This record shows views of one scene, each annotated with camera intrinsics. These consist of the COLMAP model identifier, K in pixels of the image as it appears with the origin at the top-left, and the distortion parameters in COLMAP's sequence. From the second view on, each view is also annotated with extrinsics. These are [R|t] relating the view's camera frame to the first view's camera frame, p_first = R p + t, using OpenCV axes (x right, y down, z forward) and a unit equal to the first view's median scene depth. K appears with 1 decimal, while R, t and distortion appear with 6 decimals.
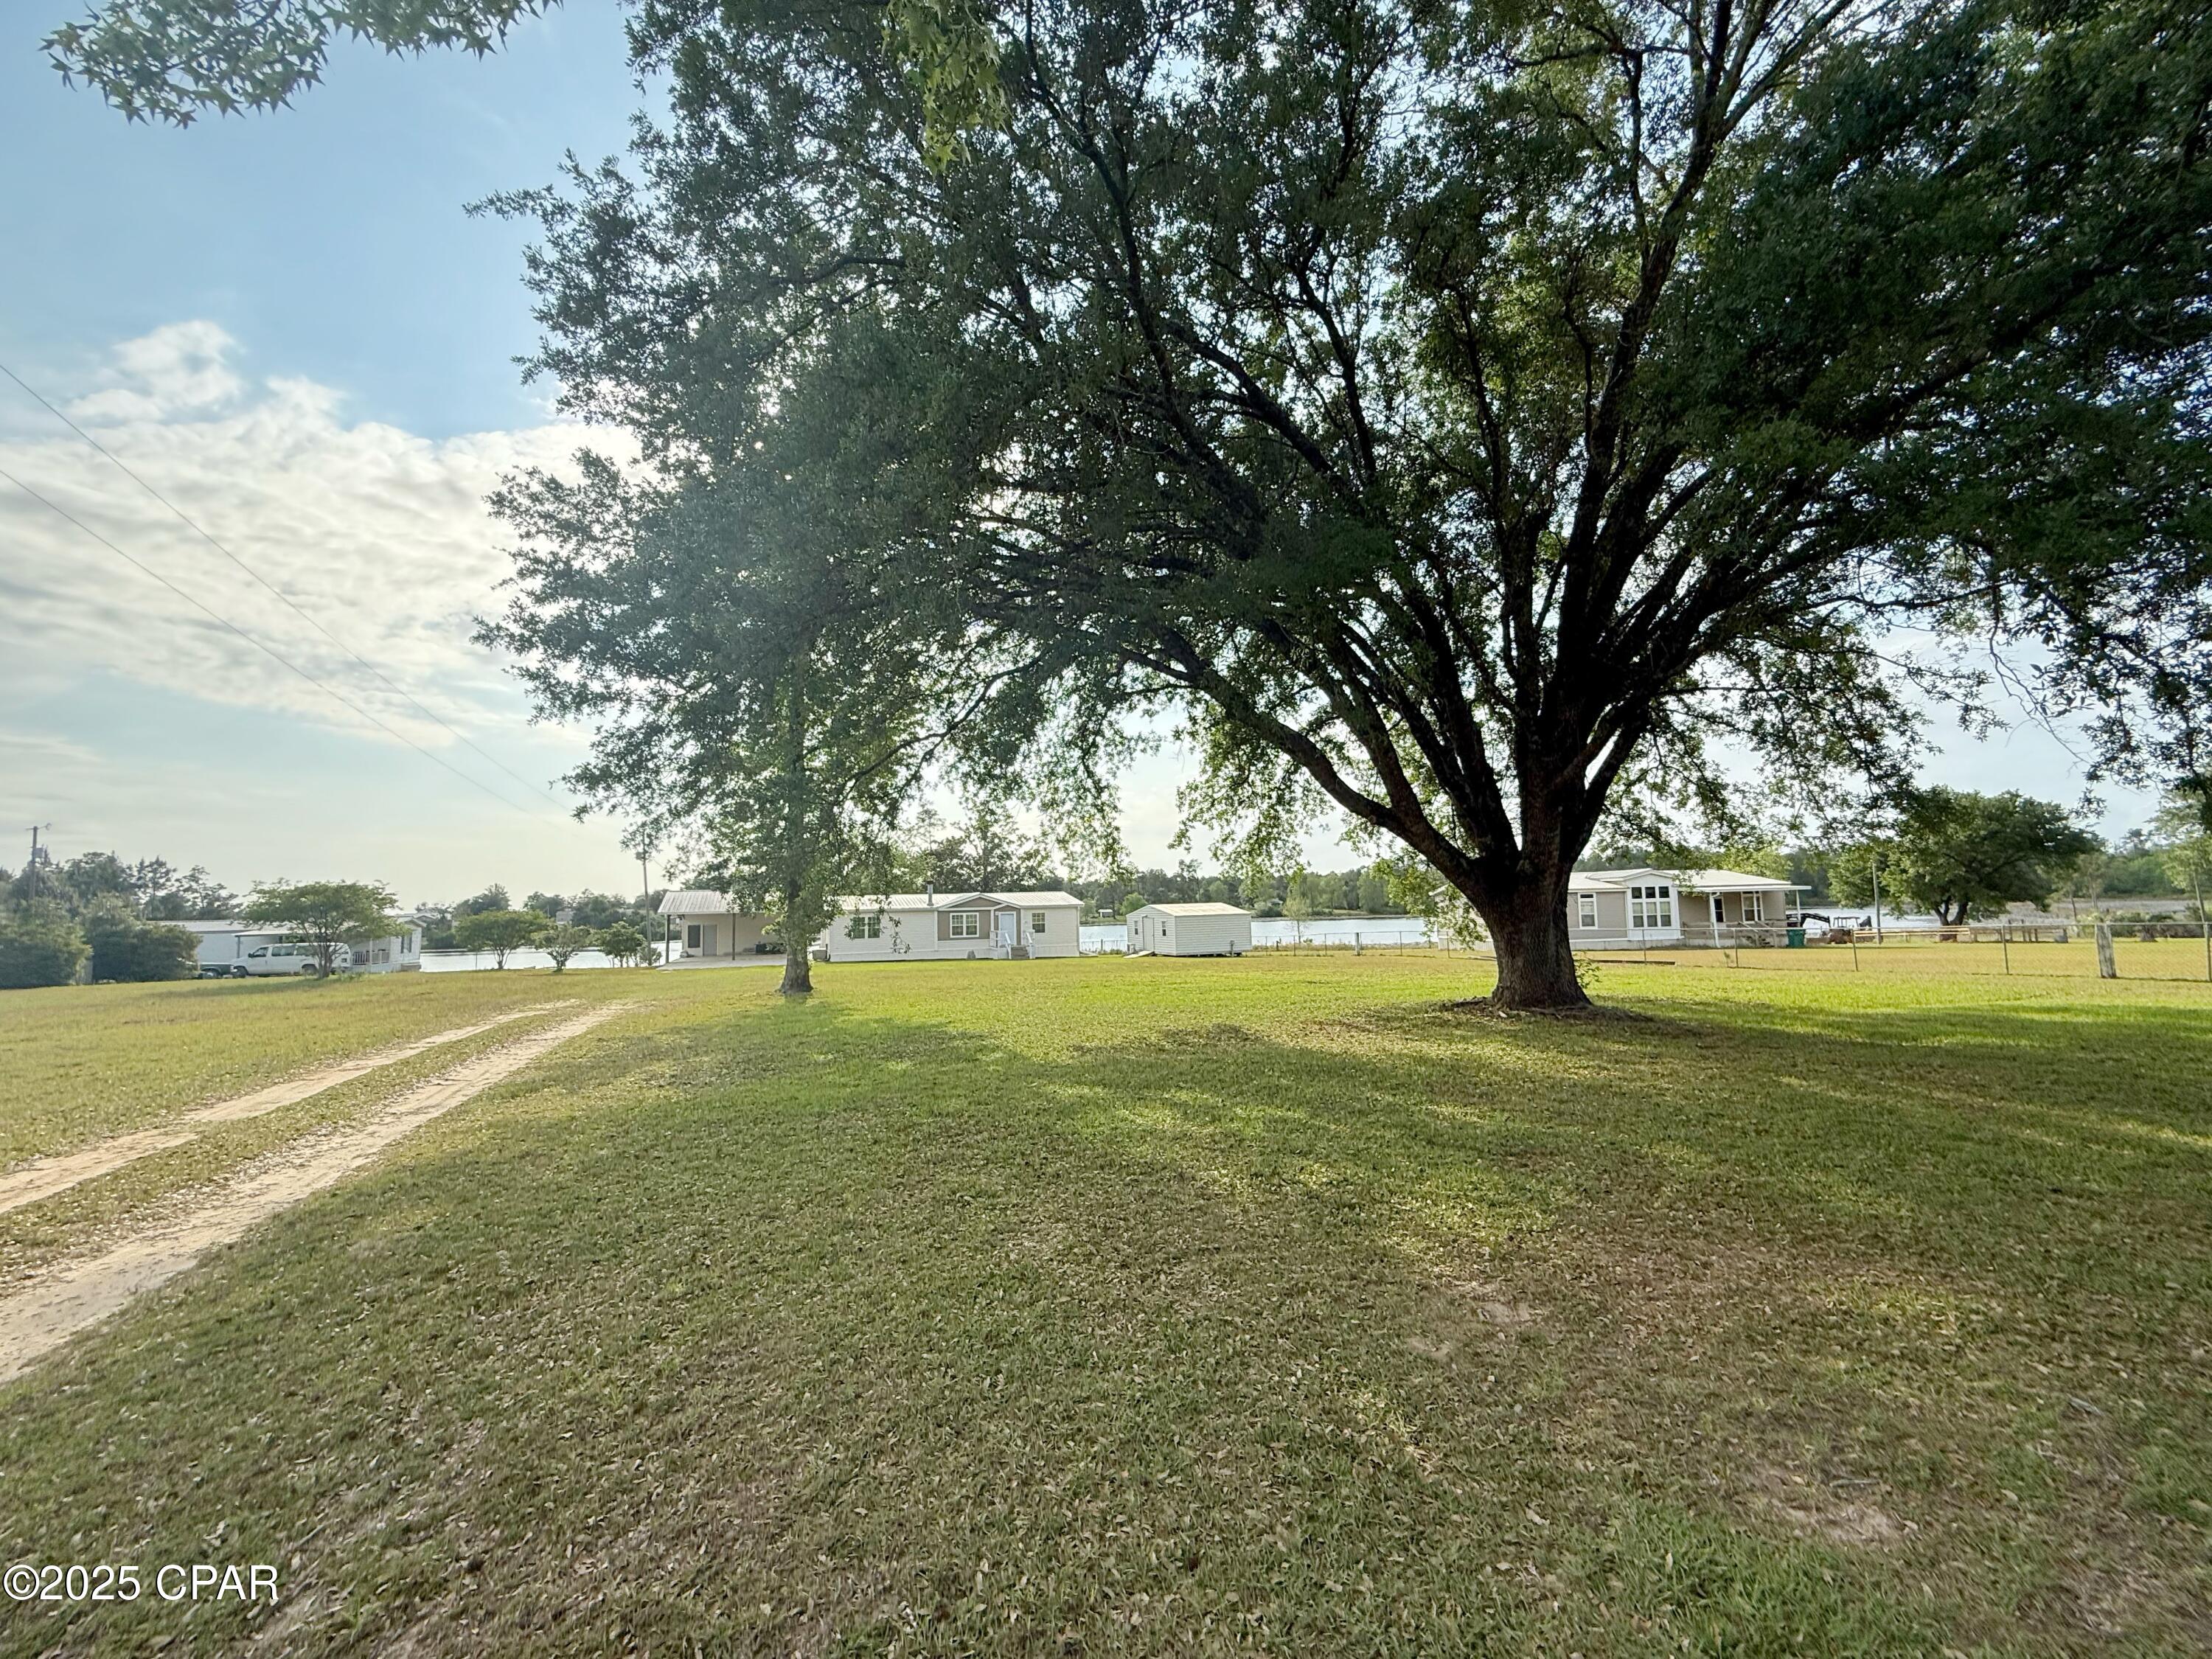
lens RADIAL K [[884.7, 0, 1085.3], [0, 884.7, 820.4], [0, 0, 1]] dist [-0.011022, 0.003244]
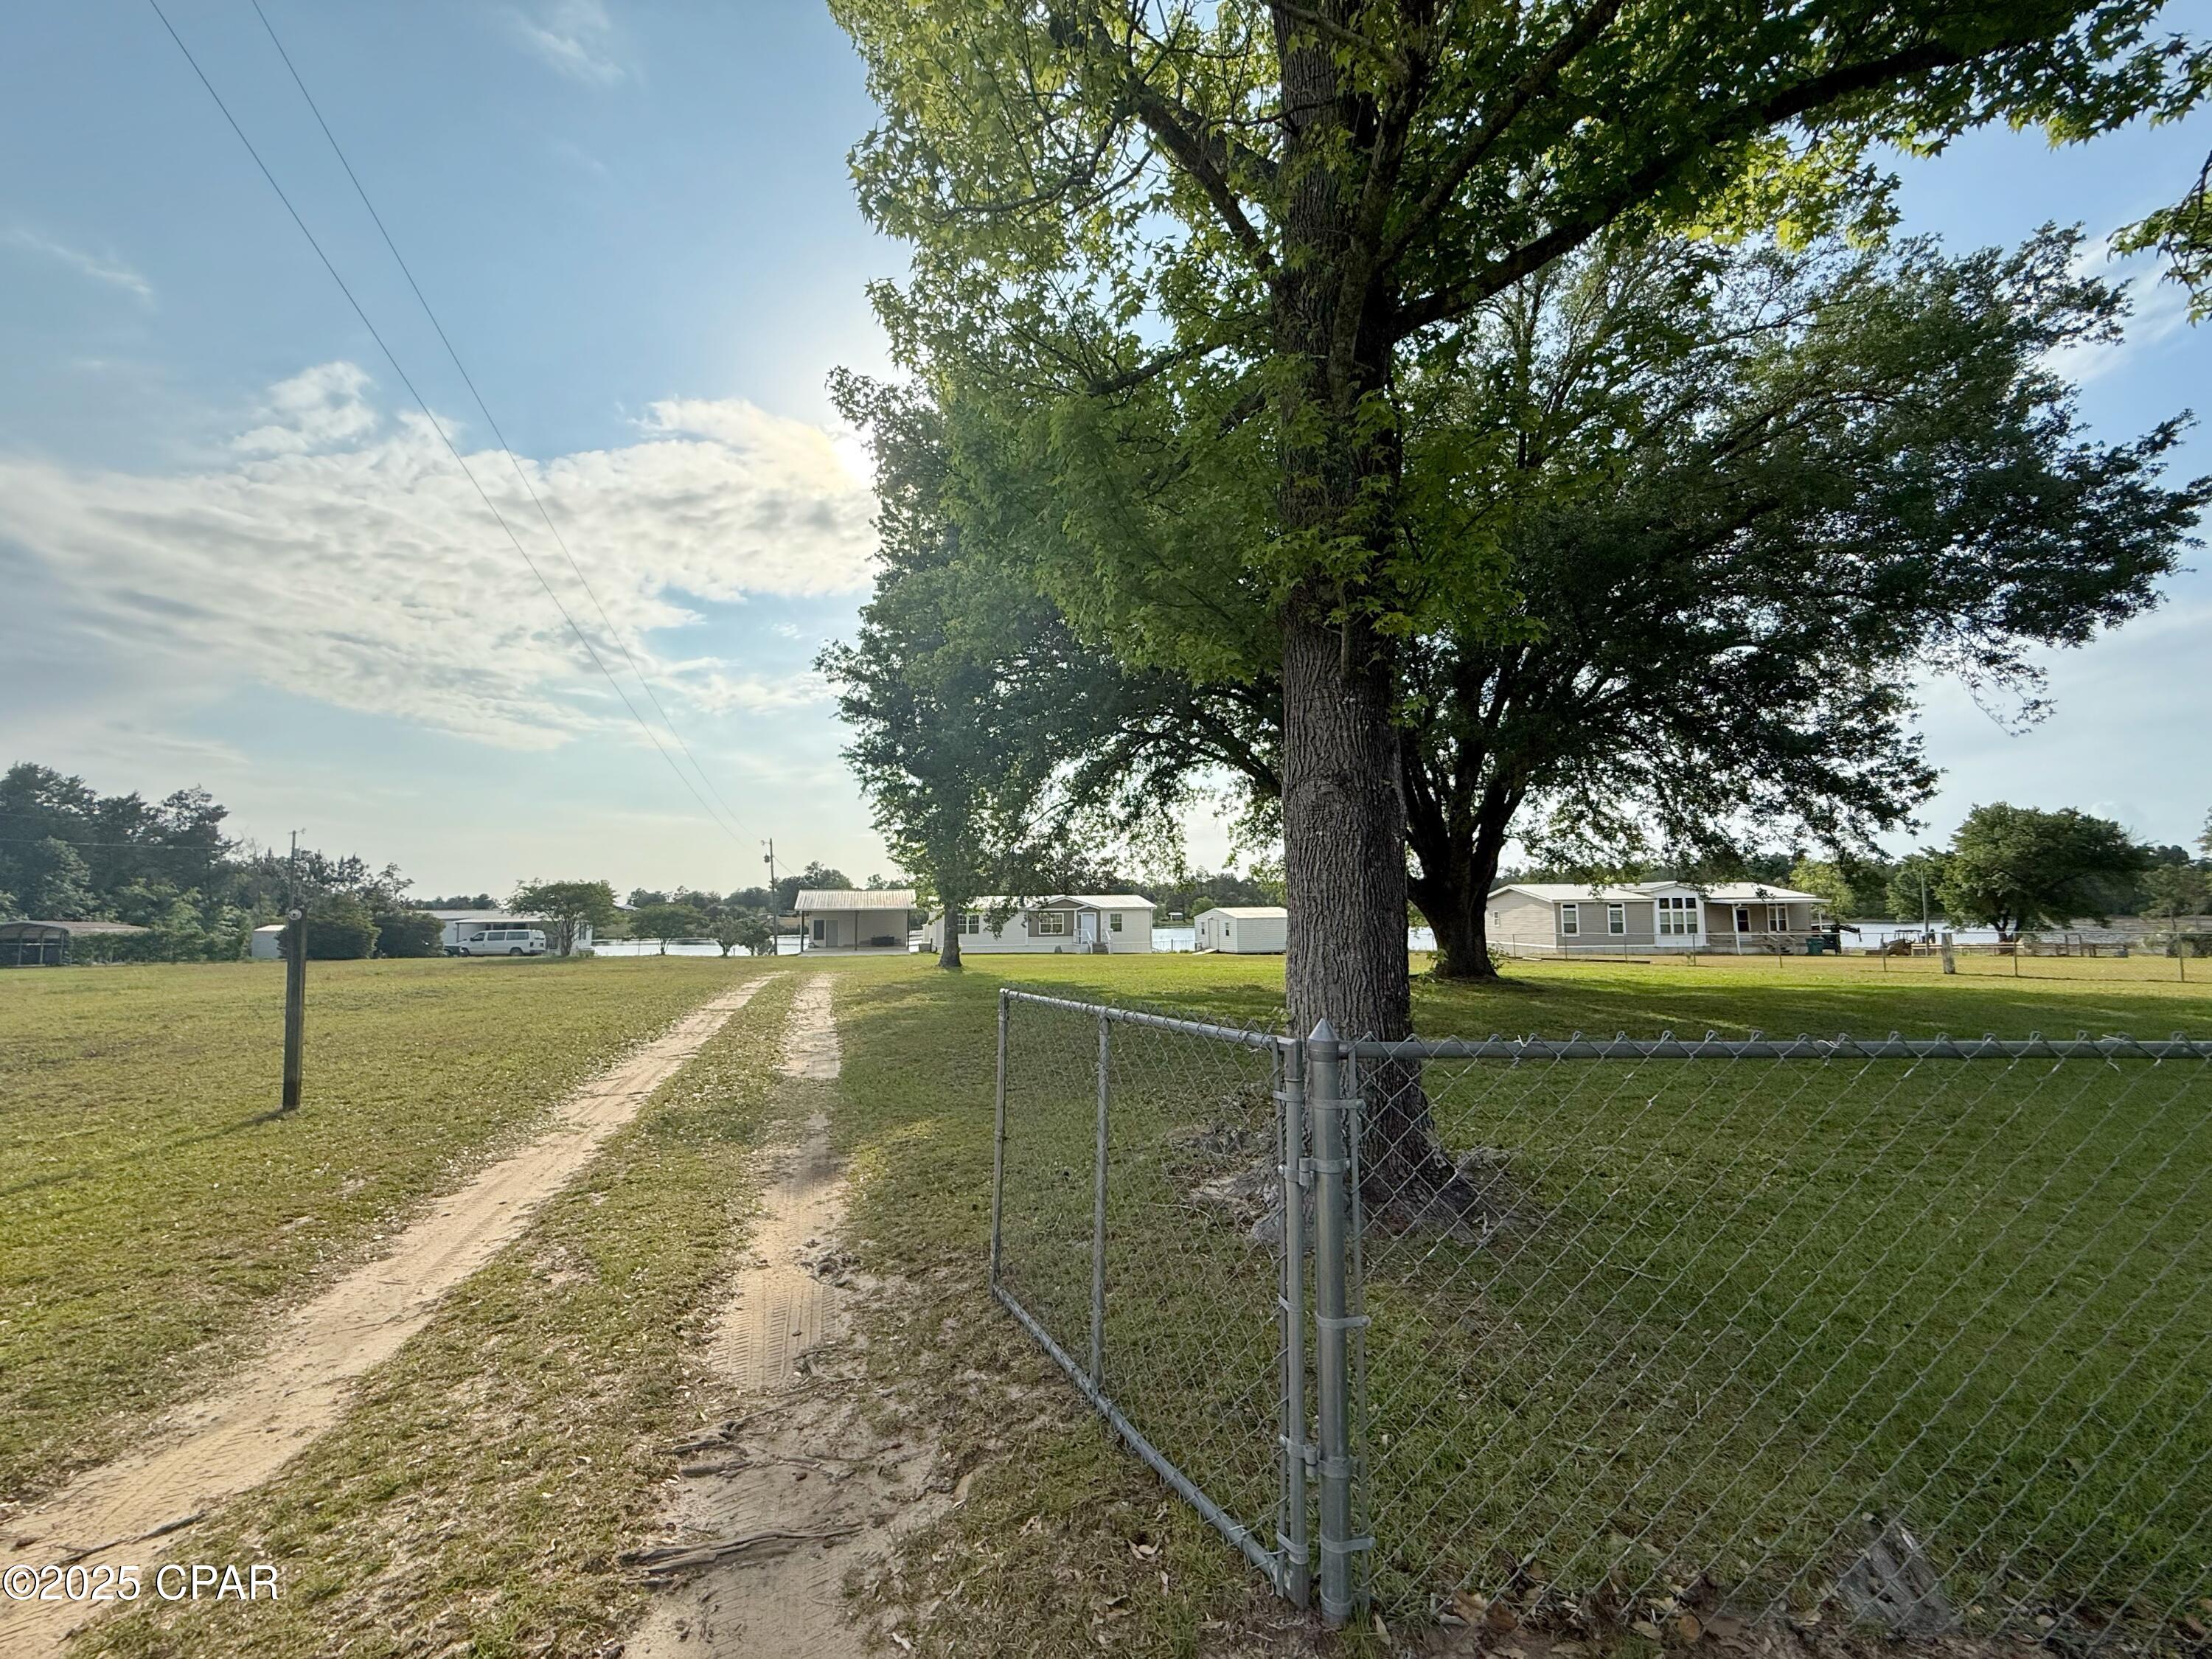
lens RADIAL K [[884.7, 0, 1074.9], [0, 884.7, 817.7], [0, 0, 1]] dist [-0.011022, 0.003244]
pose [[0.995840, 0.004957, -0.090988, -0.003217], [-0.005499, 0.999969, -0.005706, -0.012473], [0.090957, 0.006182, 0.995836, -0.140206]]
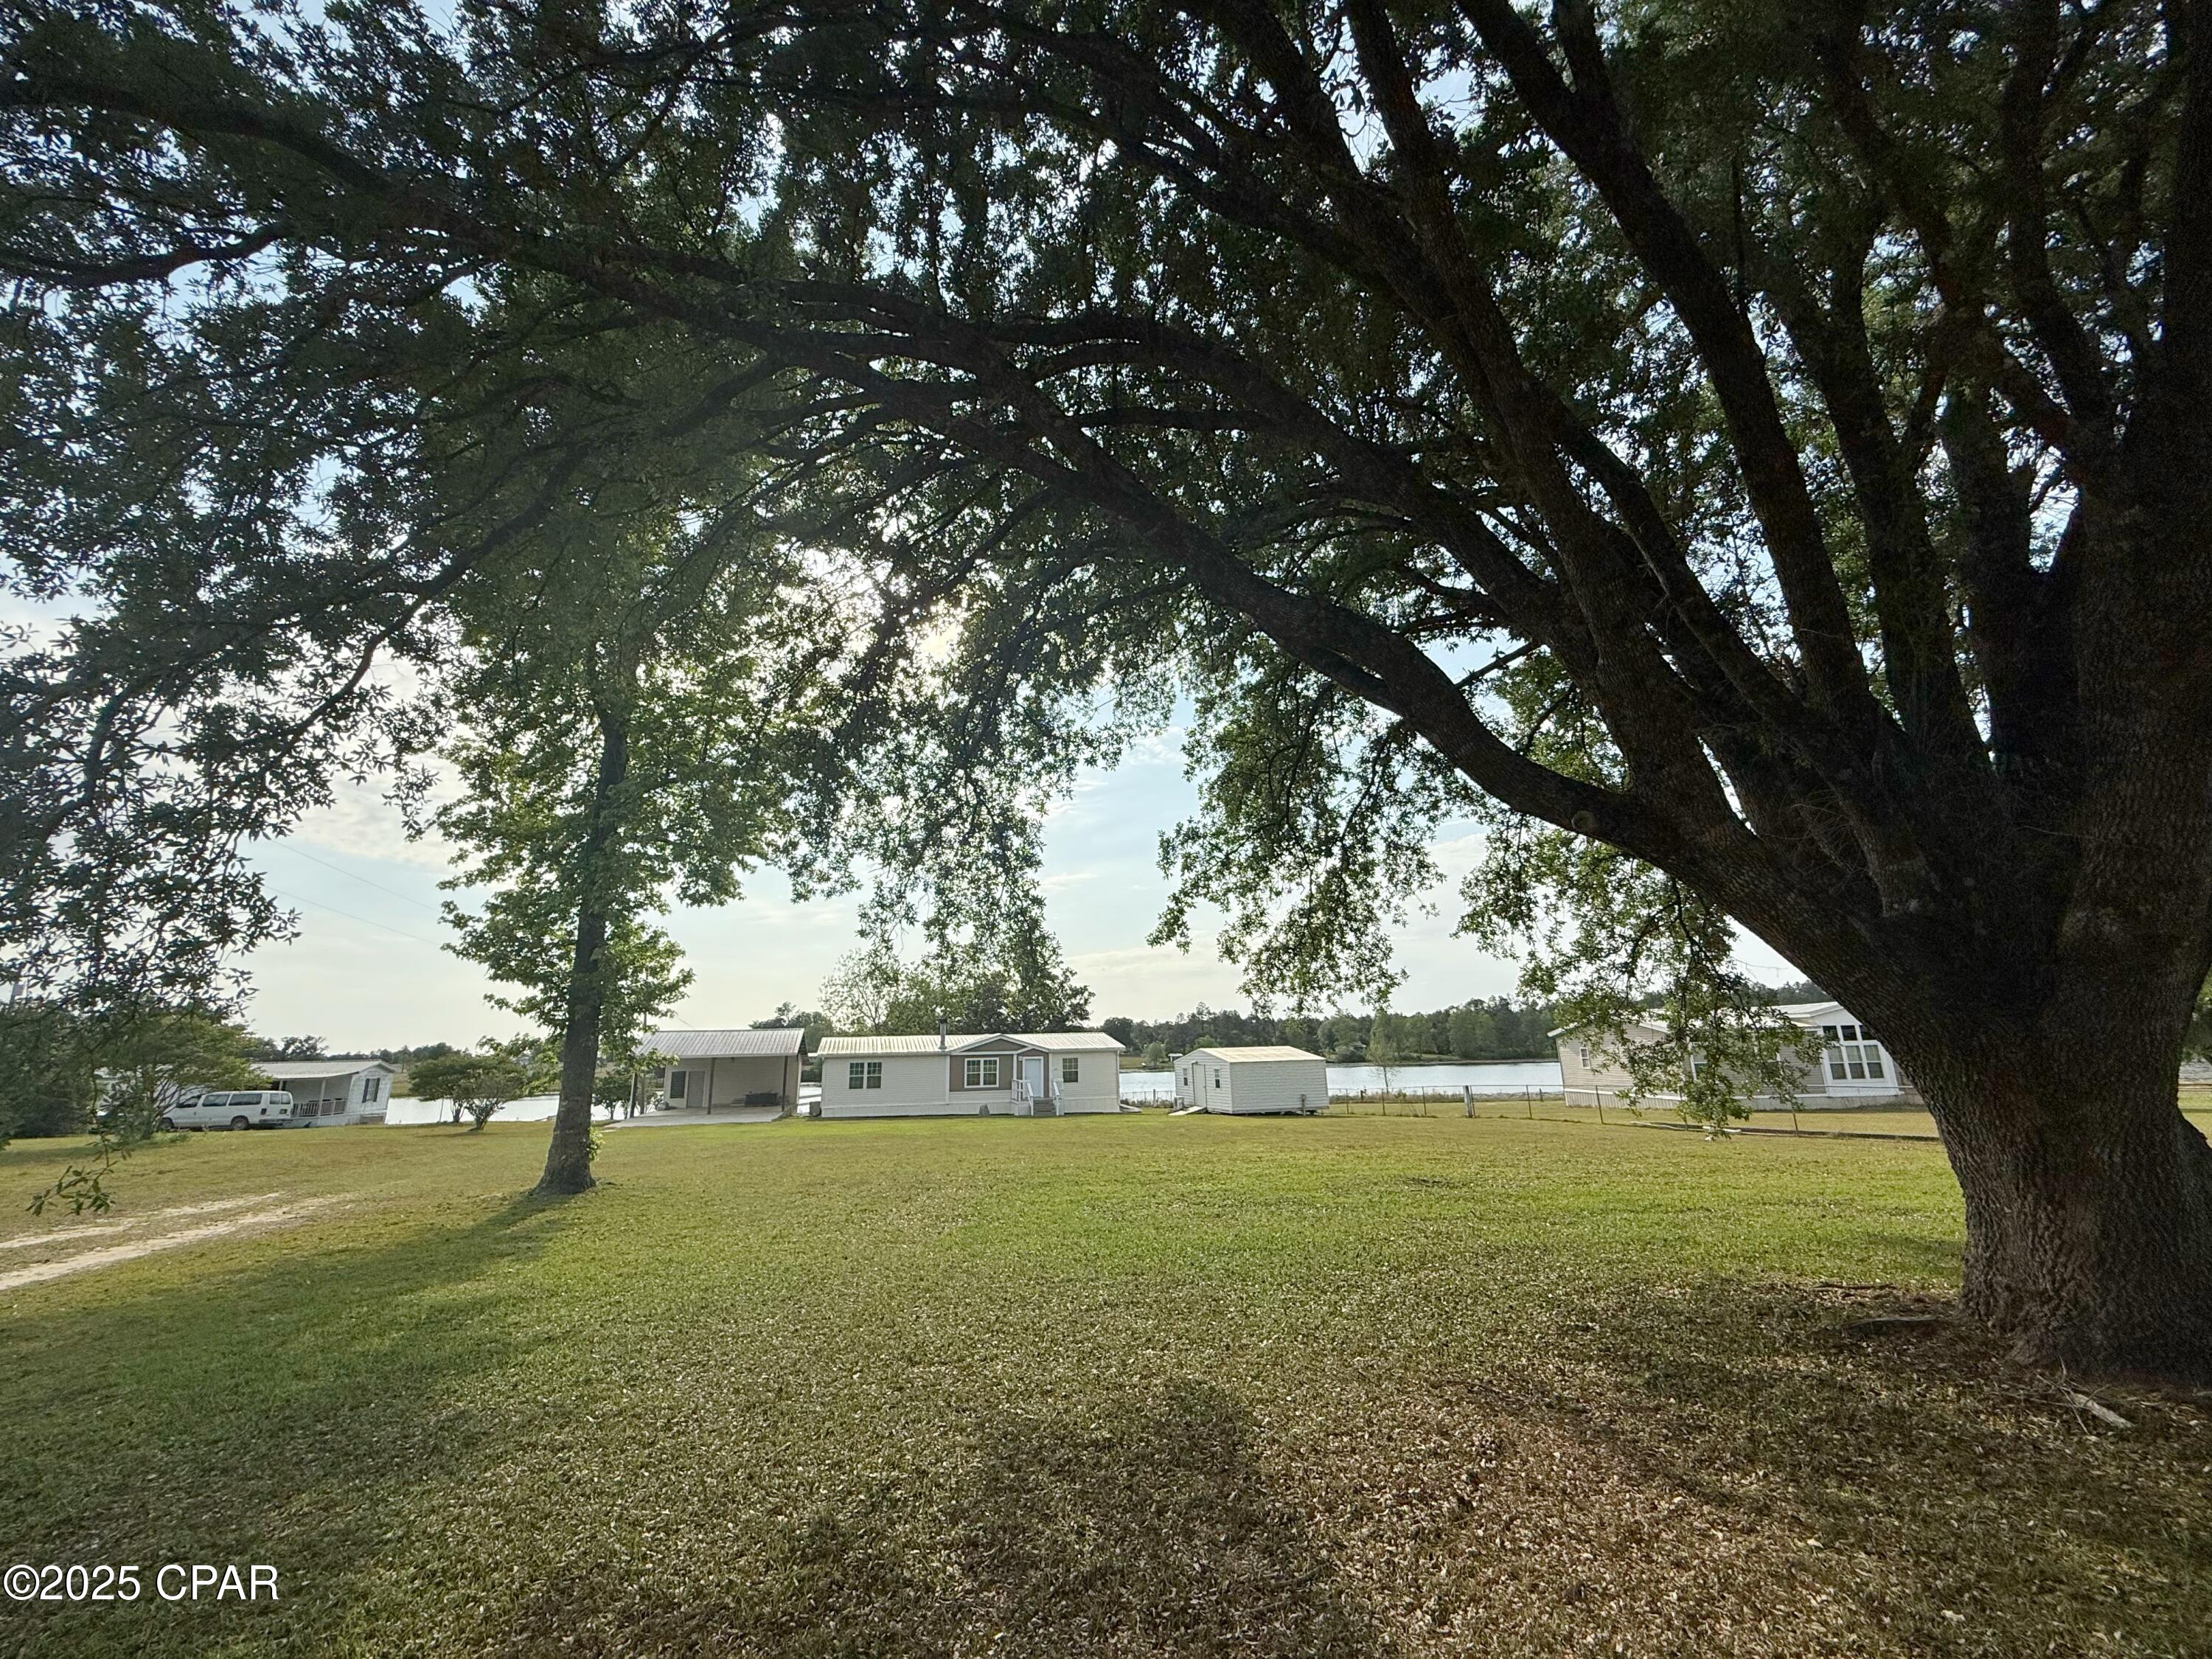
lens RADIAL K [[884.7, 0, 1089.8], [0, 884.7, 821.9], [0, 0, 1]] dist [-0.011022, 0.003244]
pose [[0.997144, -0.016925, -0.073605, 0.033793], [0.005290, 0.987826, -0.155472, 0.014398], [0.075340, 0.154638, 0.985094, 0.146402]]
